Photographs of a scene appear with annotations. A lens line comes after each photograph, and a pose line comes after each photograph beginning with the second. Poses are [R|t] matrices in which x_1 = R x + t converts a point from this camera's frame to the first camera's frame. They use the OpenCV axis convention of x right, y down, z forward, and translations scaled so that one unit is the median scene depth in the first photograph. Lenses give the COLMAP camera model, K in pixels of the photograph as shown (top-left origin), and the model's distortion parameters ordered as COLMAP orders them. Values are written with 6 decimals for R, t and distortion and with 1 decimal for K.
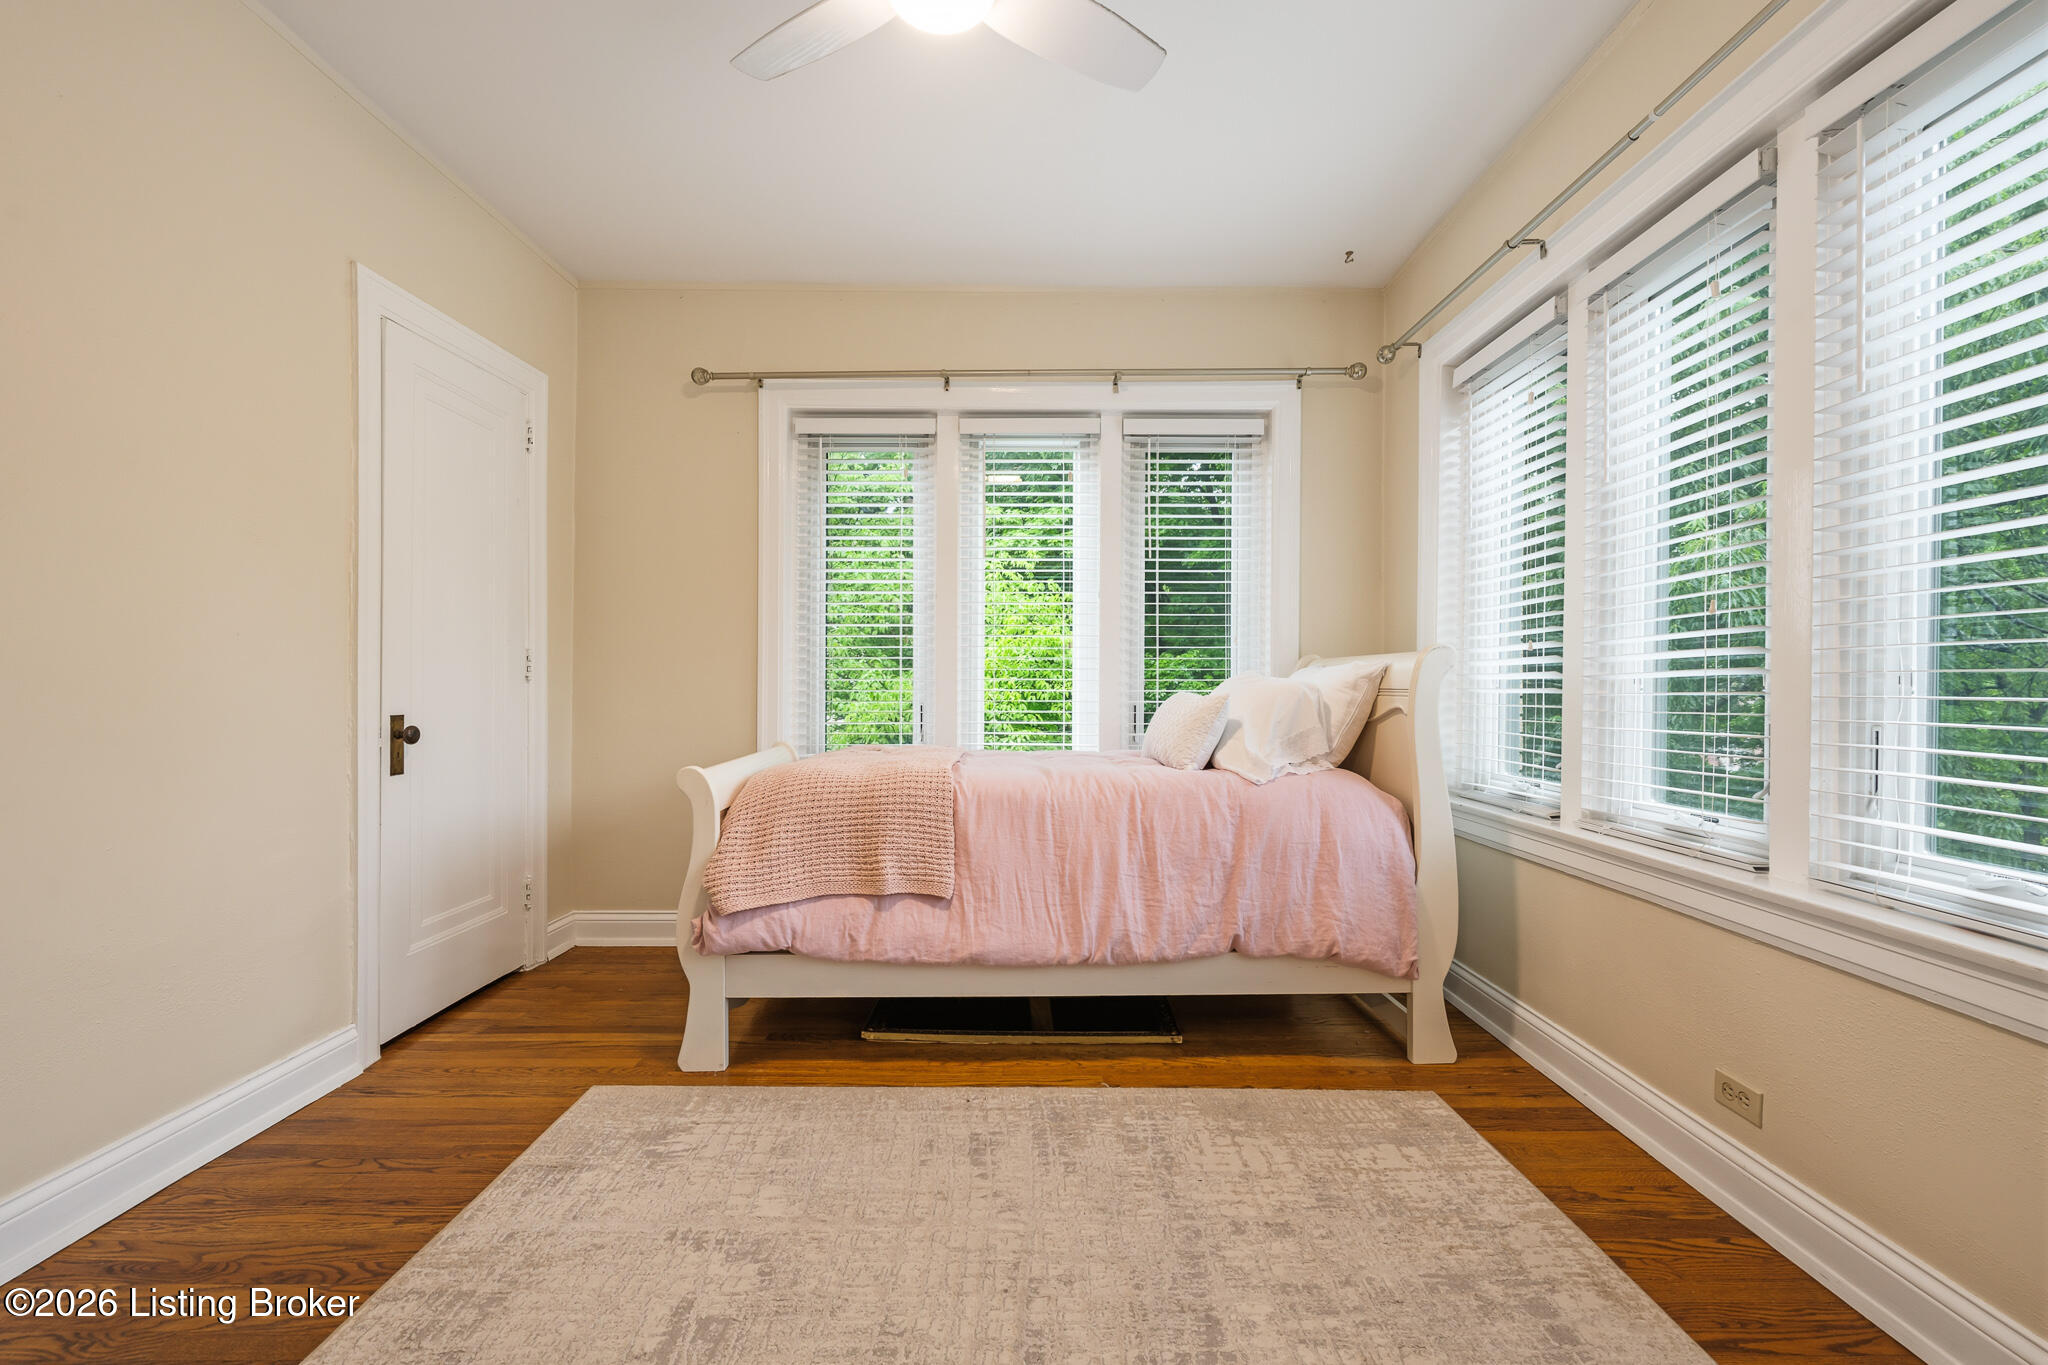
lens RADIAL K [[861.9, 0, 1118.2], [0, 861.9, 682.6], [0, 0, 1]] dist [0.002180, -0.000950]
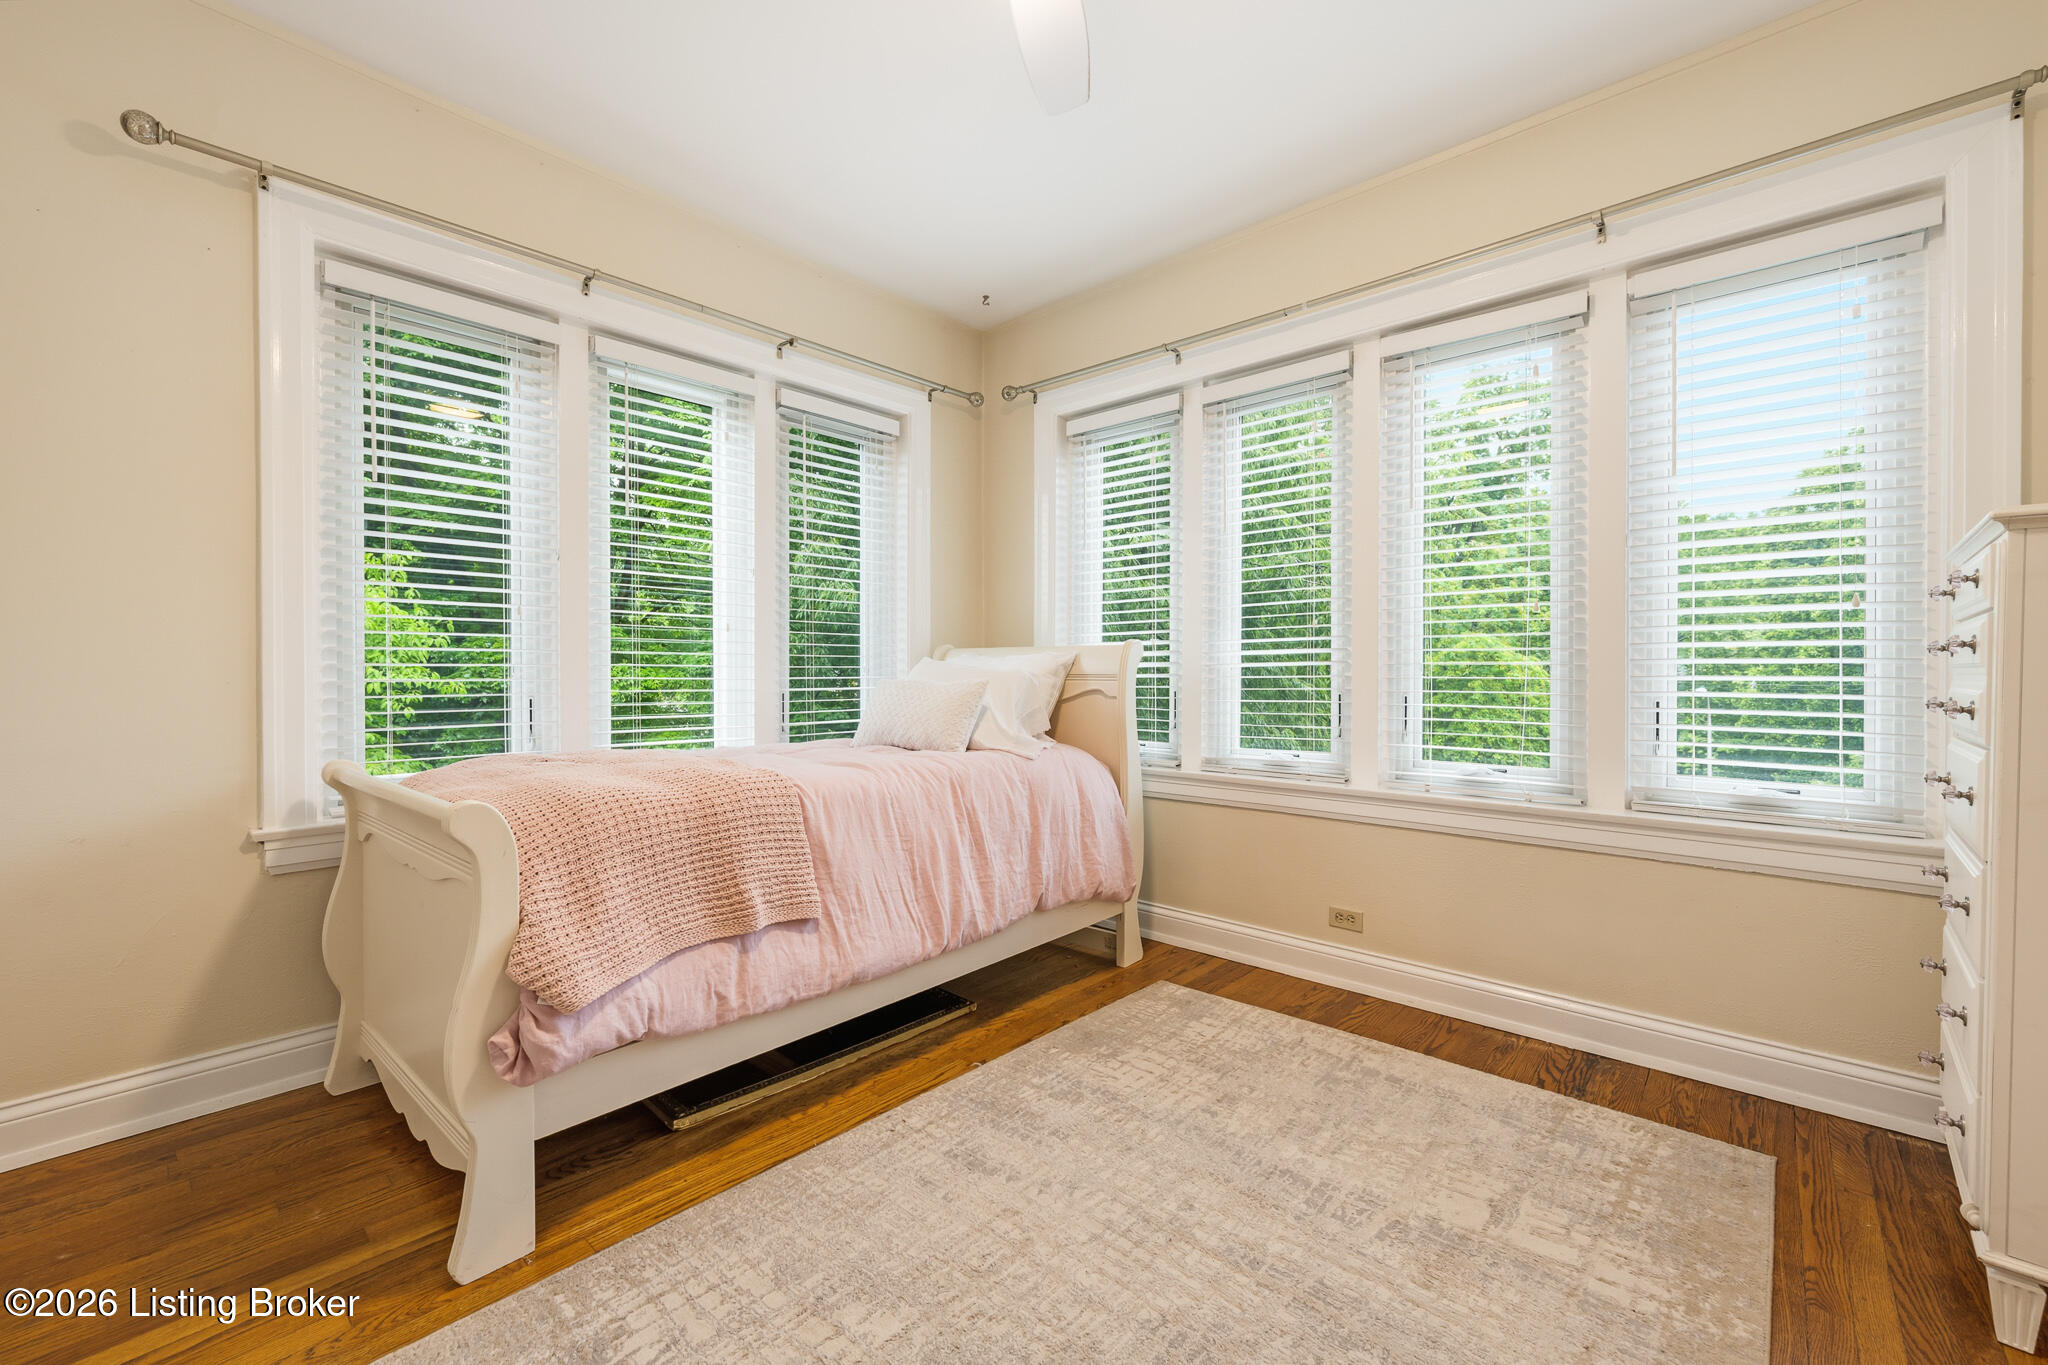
lens RADIAL K [[811.0, 0, 1002.3], [0, 811.0, 675.1], [0, 0, 1]] dist [-0.002784, 0.000395]
pose [[0.689858, -0.004095, 0.723933, -0.658206], [0.000415, 0.999986, 0.005260, 0.002271], [-0.723944, -0.003328, 0.689850, 0.308057]]
